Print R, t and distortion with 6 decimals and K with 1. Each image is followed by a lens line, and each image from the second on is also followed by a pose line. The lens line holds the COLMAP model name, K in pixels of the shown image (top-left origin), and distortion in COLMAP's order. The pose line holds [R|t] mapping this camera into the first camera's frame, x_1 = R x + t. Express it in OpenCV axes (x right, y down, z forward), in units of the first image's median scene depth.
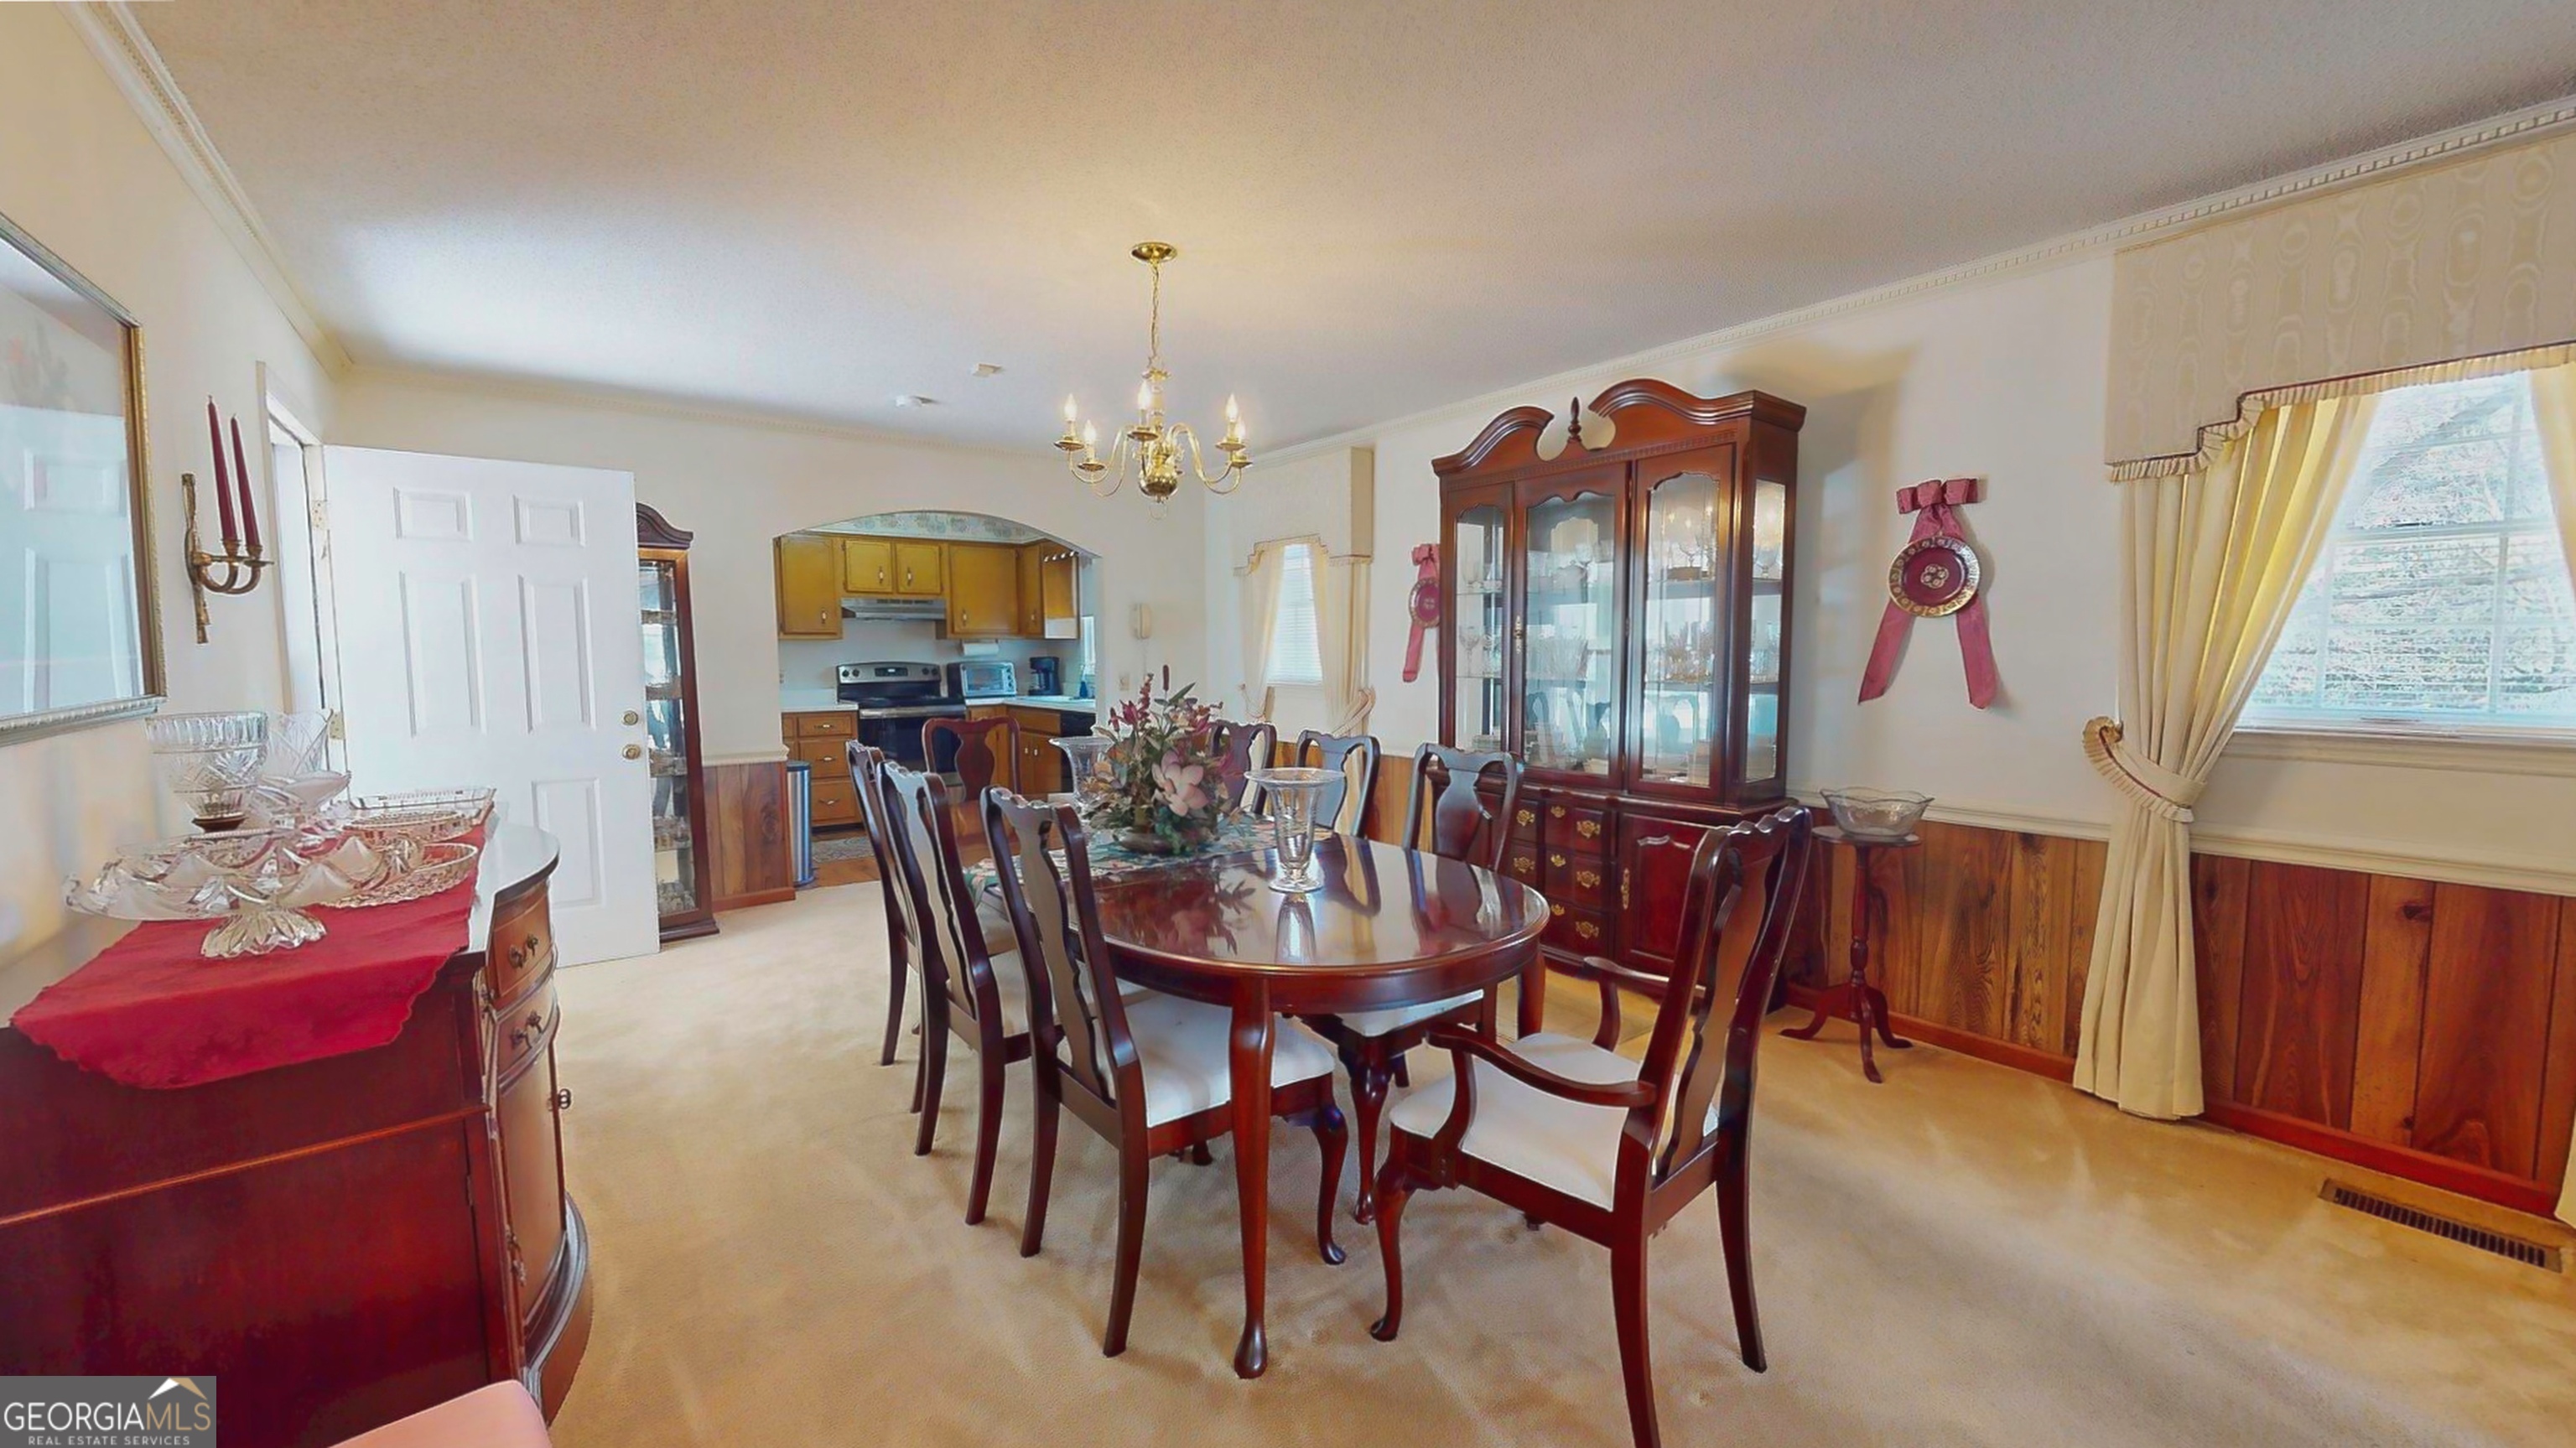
lens RADIAL K [[987.0, 0, 1281.8], [0, 987.0, 730.1], [0, 0, 1]] dist [-0.000251, 0.000202]
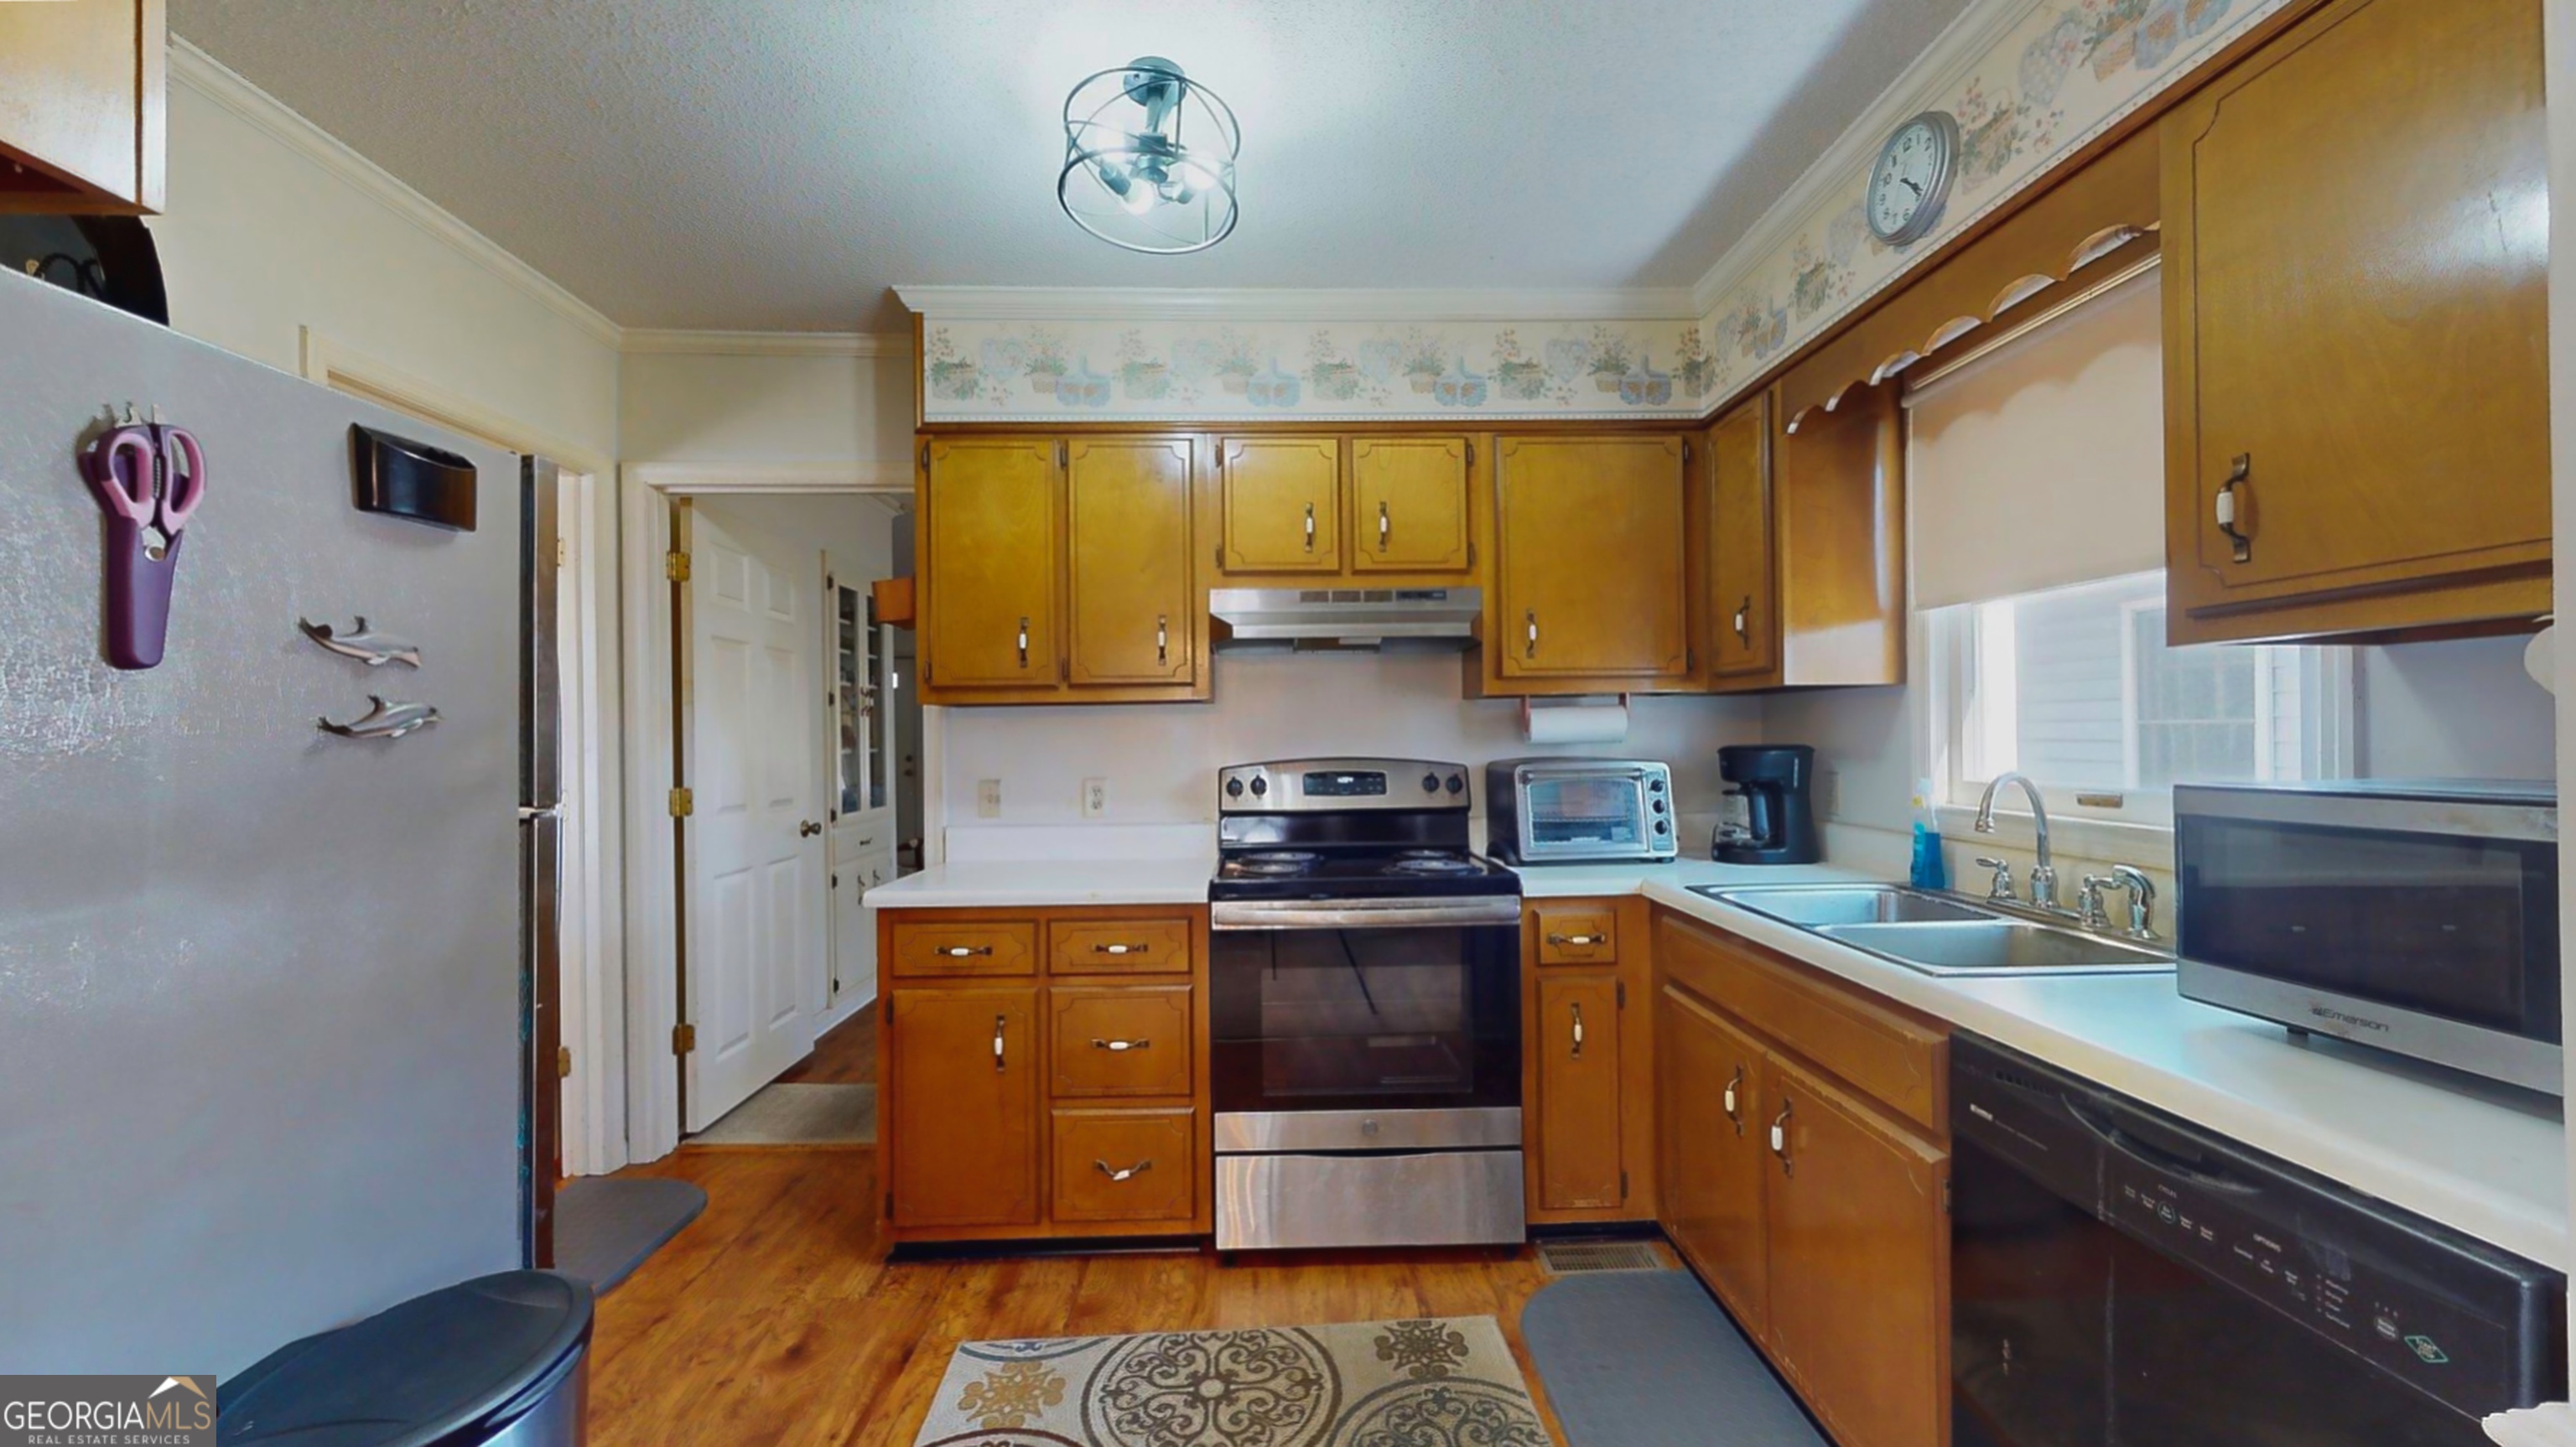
lens RADIAL K [[987.0, 0, 1307.3], [0, 987.0, 728.8], [0, 0, 1]] dist [-0.000251, 0.000202]
pose [[0.821025, -0.003220, -0.570883, -0.191302], [-0.040012, 0.997201, -0.063167, -0.056471], [0.569489, 0.074704, 0.818598, 0.687763]]
